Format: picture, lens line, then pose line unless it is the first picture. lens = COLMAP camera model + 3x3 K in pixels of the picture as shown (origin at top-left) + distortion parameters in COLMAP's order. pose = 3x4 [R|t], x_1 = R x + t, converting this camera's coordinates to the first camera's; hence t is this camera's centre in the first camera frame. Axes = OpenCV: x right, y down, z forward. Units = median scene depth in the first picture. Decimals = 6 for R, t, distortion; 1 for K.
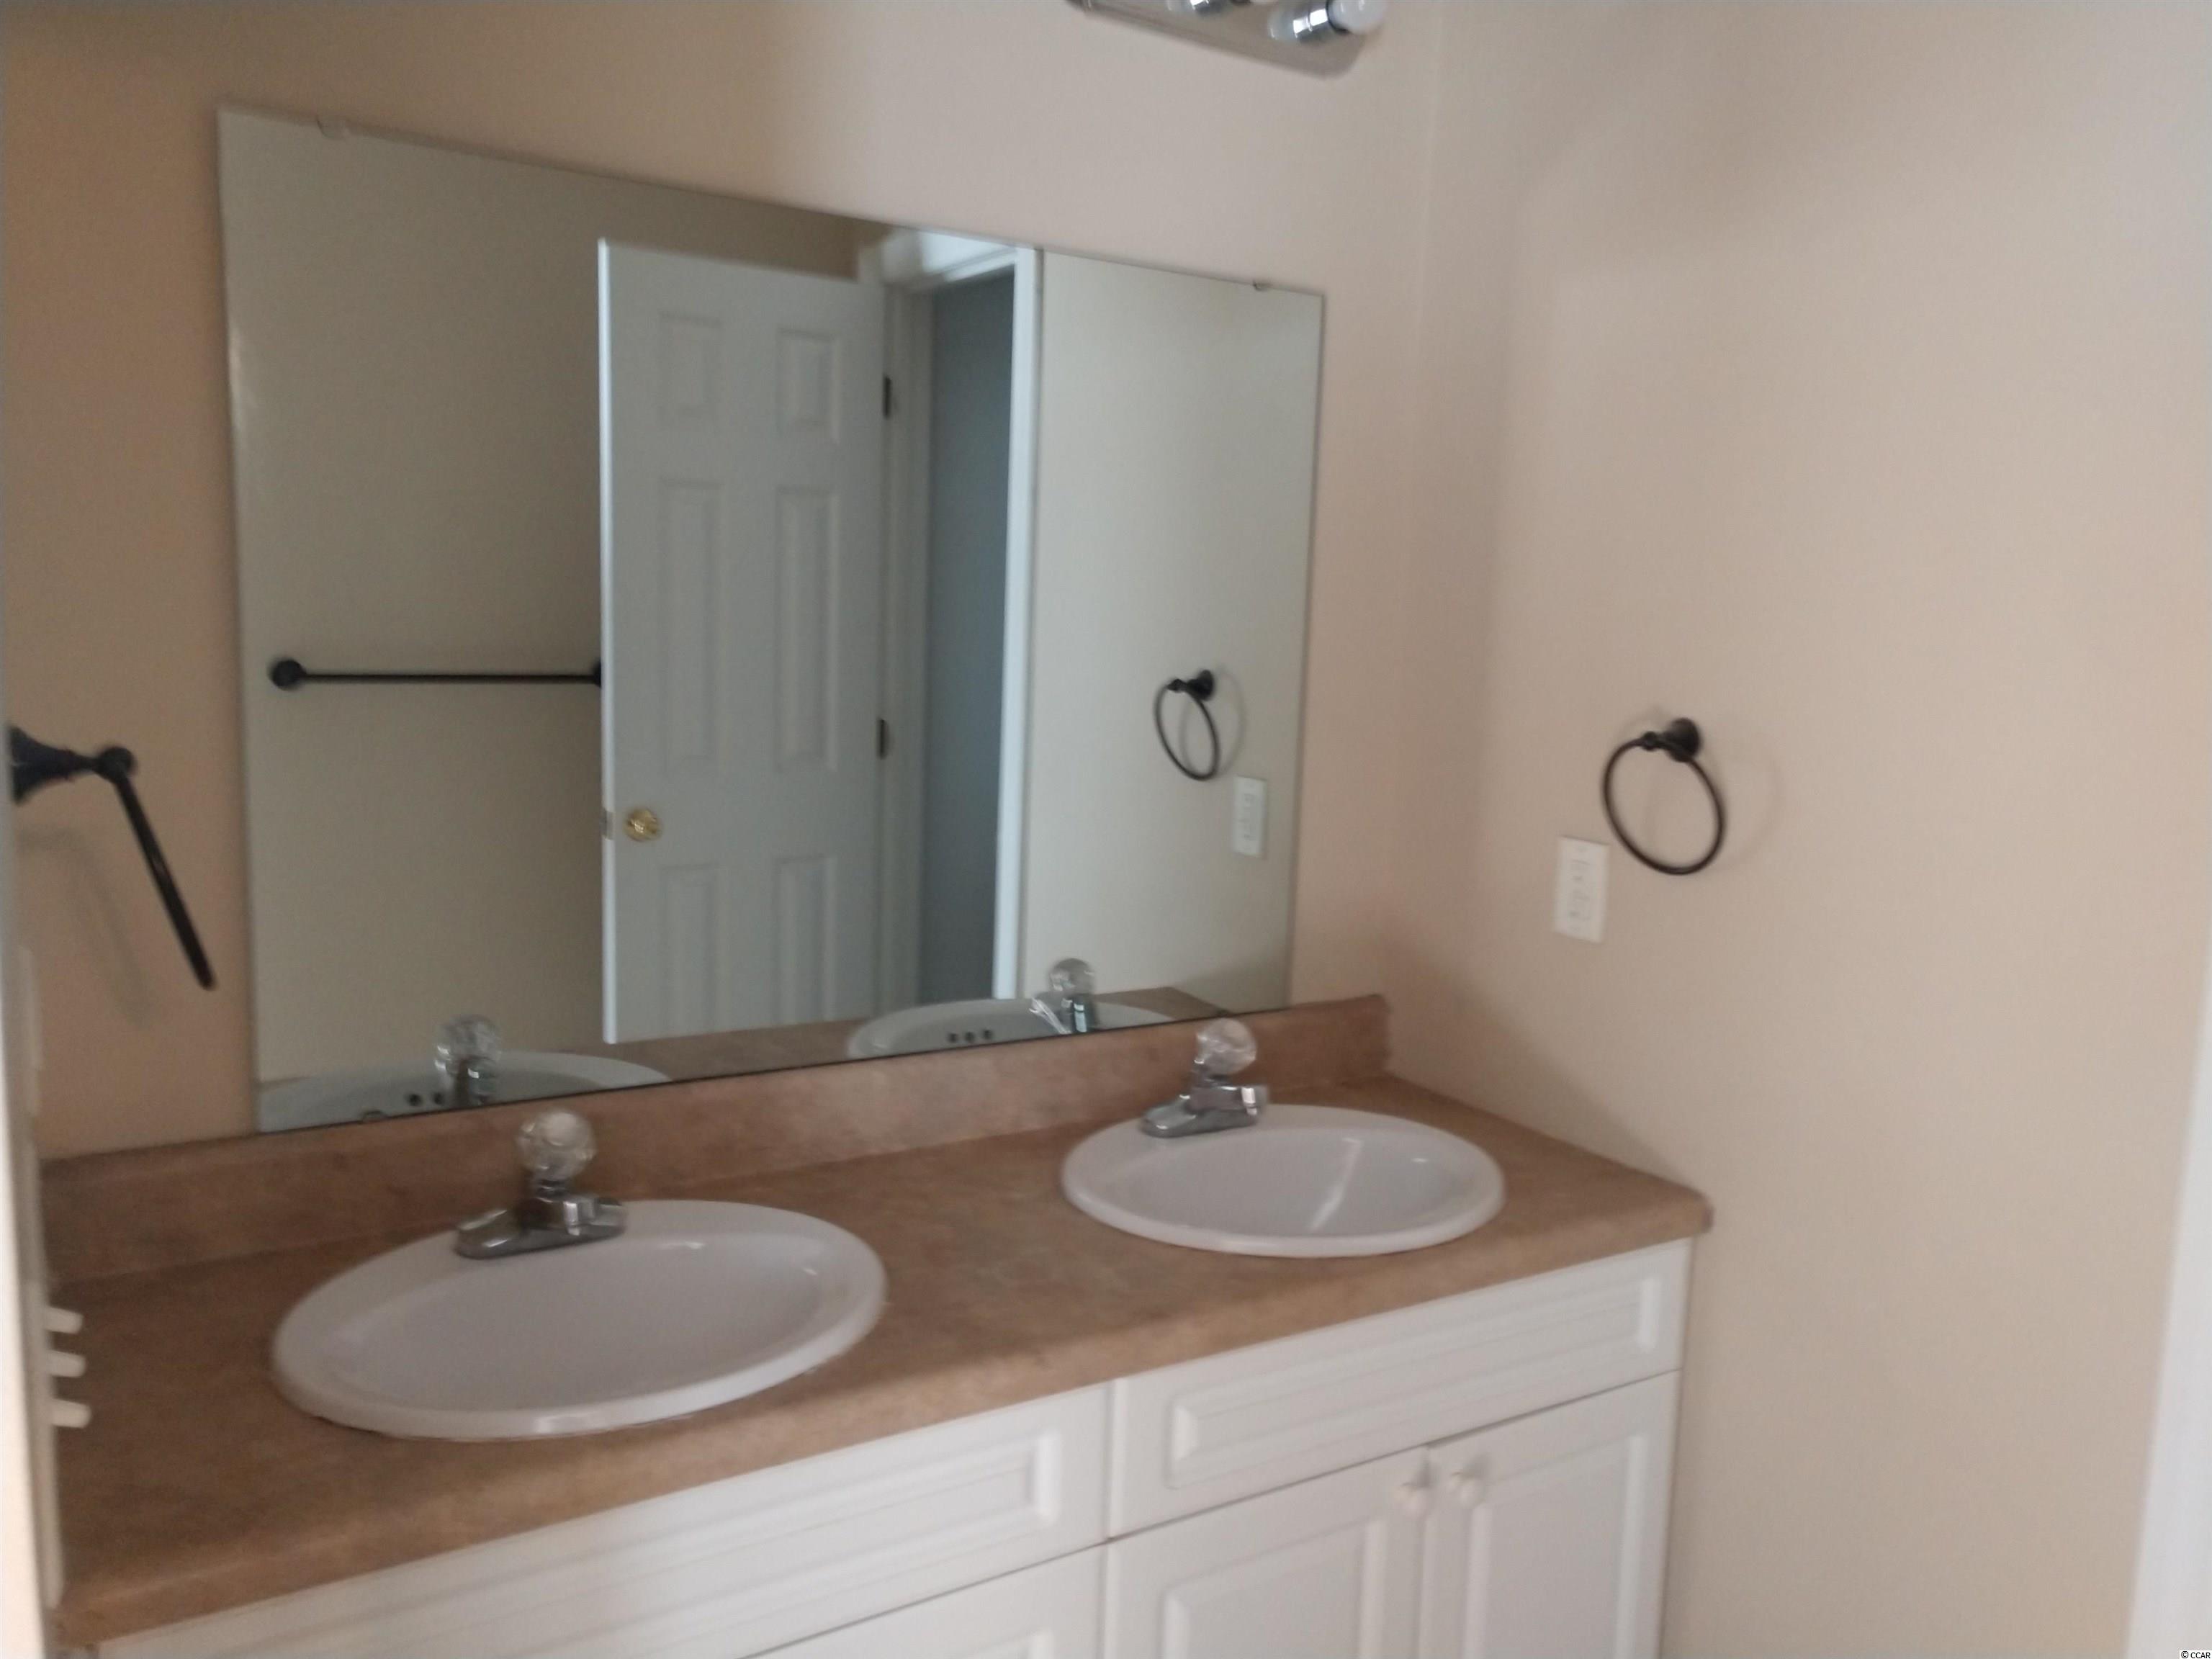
lens RADIAL K [[1672.1, 0, 1106.0], [0, 1672.1, 829.5], [0, 0, 1]] dist [0.017051, -0.004799]
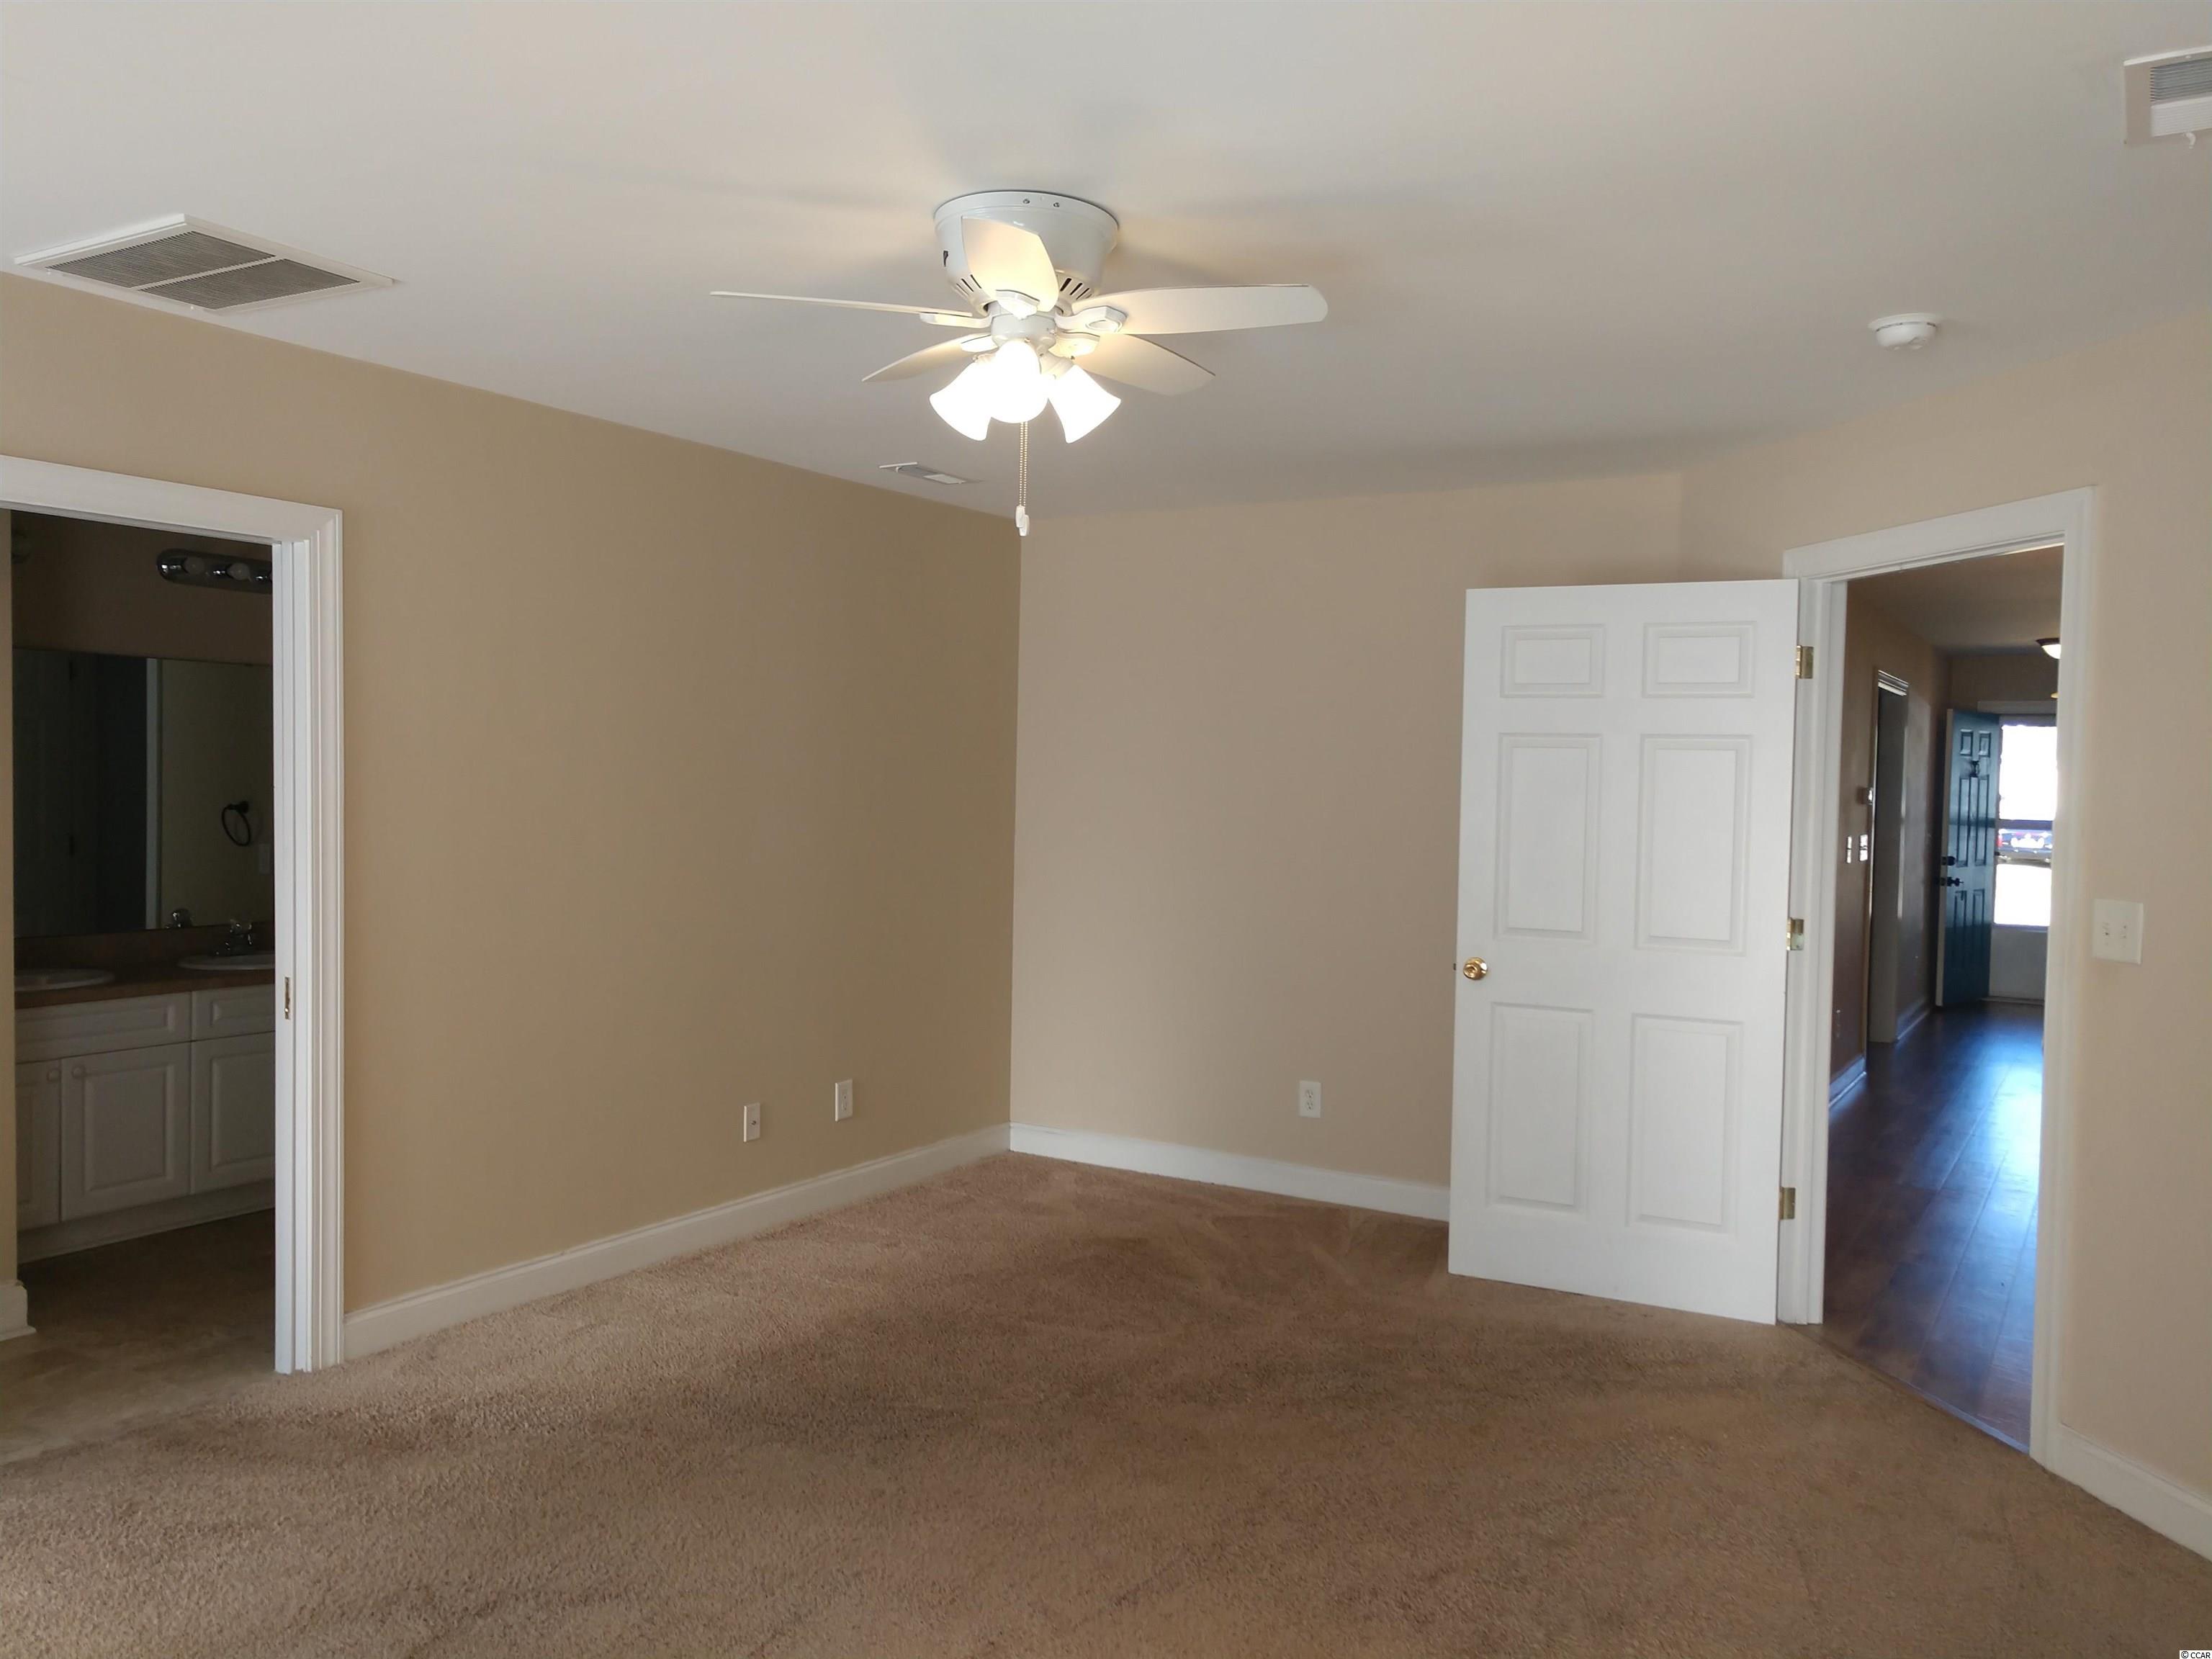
lens RADIAL K [[1672.1, 0, 1106.0], [0, 1672.1, 829.5], [0, 0, 1]] dist [0.017051, -0.004799]
pose [[0.892215, -0.024726, 0.450934, 0.102641], [0.071062, 0.993748, -0.086112, 0.329841], [-0.445986, 0.108874, 0.888393, -2.312461]]
